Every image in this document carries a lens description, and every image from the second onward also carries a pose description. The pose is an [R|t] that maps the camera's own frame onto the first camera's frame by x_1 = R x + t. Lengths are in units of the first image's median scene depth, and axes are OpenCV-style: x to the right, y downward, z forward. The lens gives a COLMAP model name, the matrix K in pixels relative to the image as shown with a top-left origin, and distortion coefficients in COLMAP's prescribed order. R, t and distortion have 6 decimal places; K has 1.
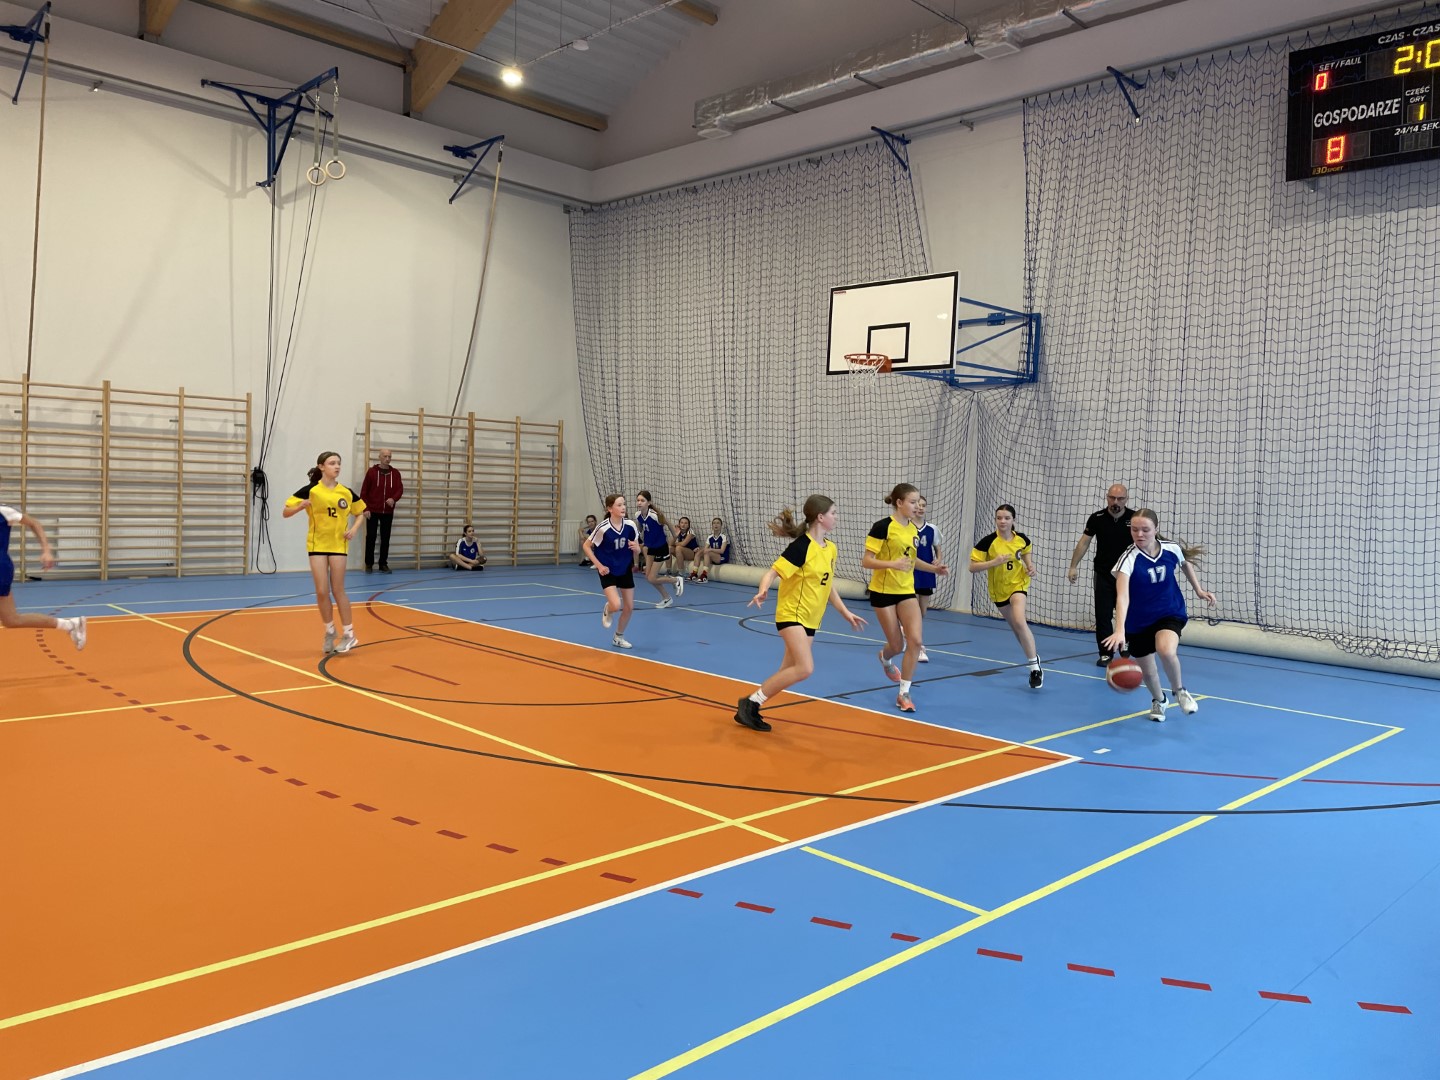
lens RADIAL K [[1084.3, 0, 720.0], [0, 1084.3, 540.0], [0, 0, 1]] dist [0.028656, -0.003583]
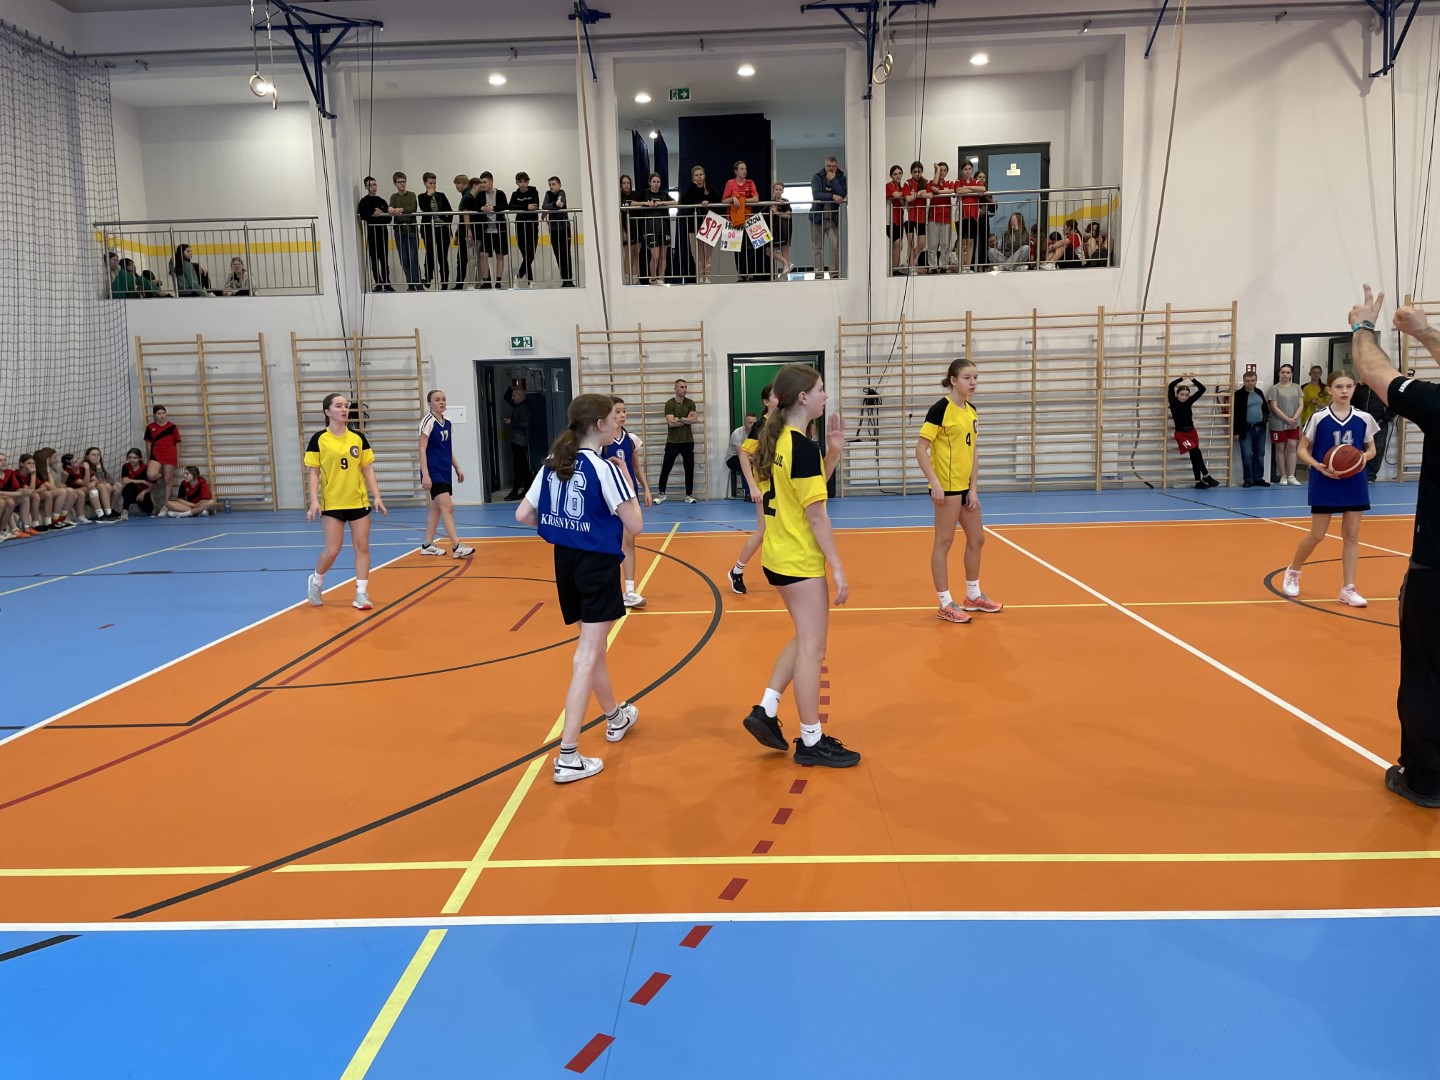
lens RADIAL K [[1084.3, 0, 720.0], [0, 1084.3, 540.0], [0, 0, 1]] dist [0.028656, -0.003583]
pose [[0.687373, 0.039591, -0.725225, 0.198208], [0.018685, 0.997219, 0.072150, -0.002246], [0.726064, -0.063145, 0.684721, 0.194494]]
